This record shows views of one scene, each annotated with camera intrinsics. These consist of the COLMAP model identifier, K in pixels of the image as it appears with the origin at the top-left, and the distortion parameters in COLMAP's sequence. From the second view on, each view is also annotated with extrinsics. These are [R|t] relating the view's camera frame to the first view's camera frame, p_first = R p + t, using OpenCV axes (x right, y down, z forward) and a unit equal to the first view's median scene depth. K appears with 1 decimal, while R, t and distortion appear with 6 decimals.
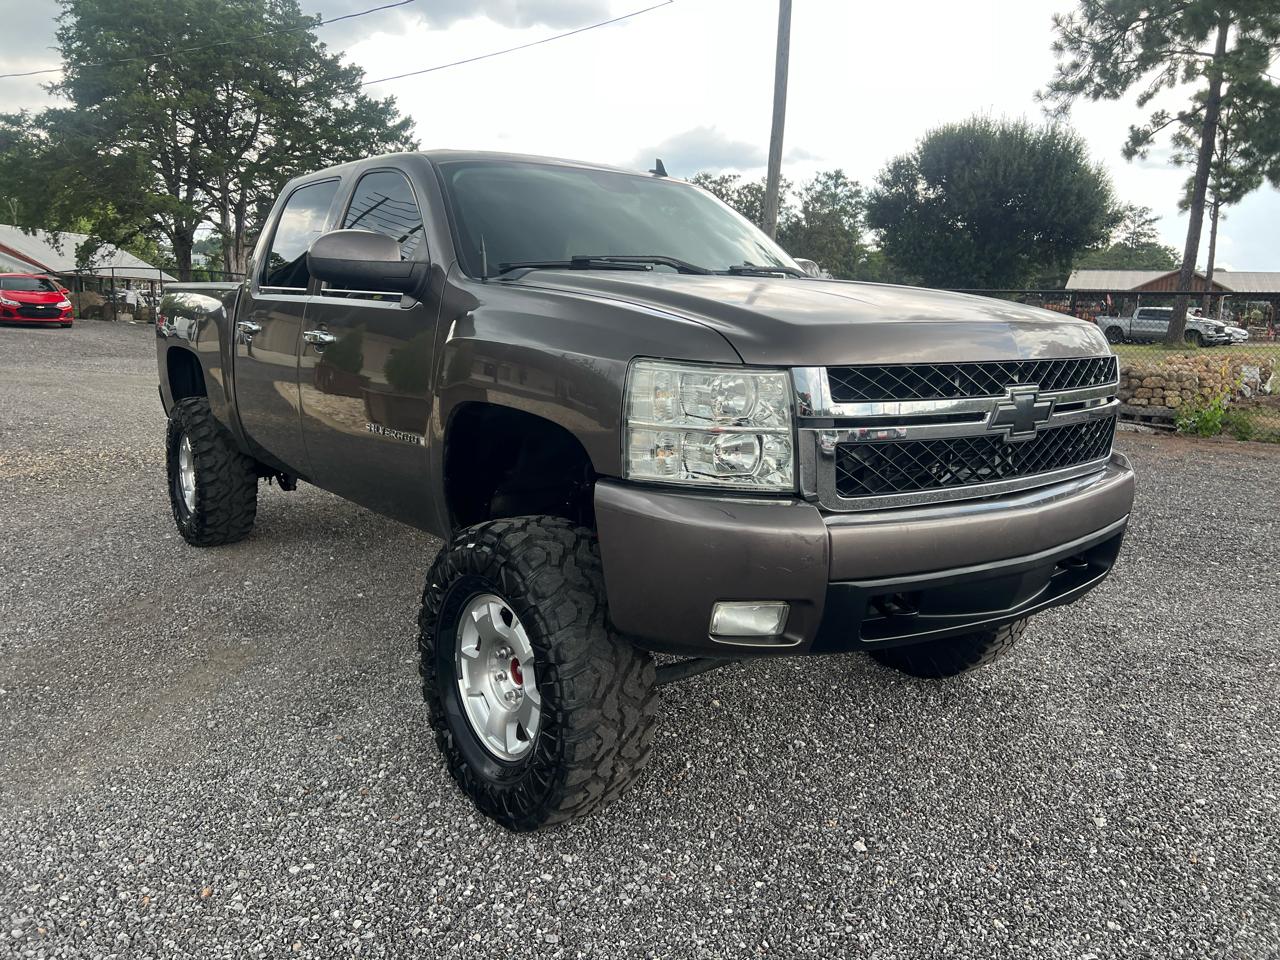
lens RADIAL K [[952.6, 0, 643.2], [0, 952.6, 472.8], [0, 0, 1]] dist [0.050836, -0.056493]
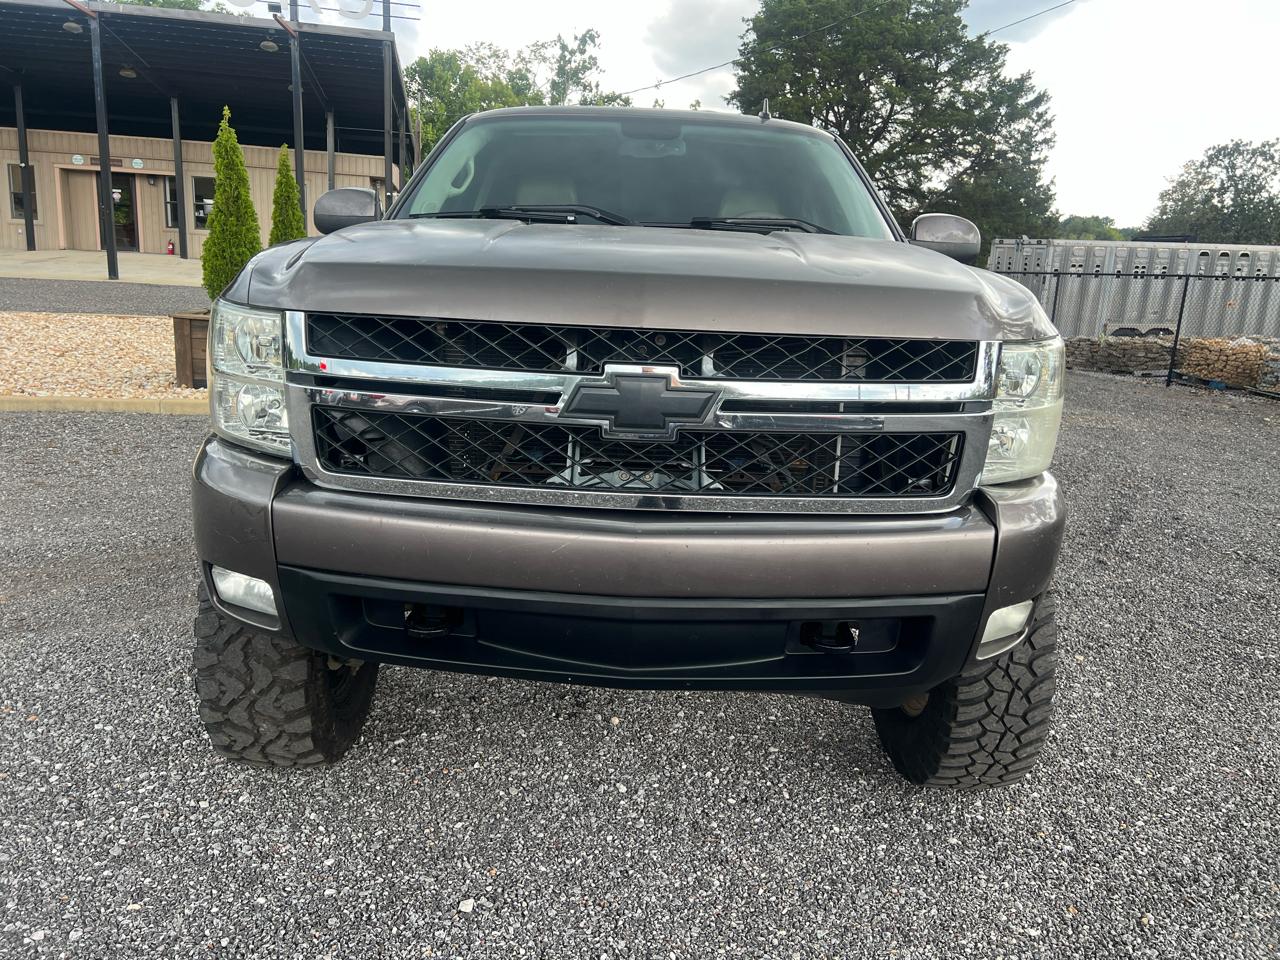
lens RADIAL K [[946.3, 0, 640.0], [0, 946.3, 480.0], [0, 0, 1]] dist [0.065928, -0.079618]
pose [[0.790130, 0.144563, -0.595648, 0.674973], [-0.133576, 0.989044, 0.062850, -0.040785], [0.598207, 0.029904, 0.800783, 0.360044]]
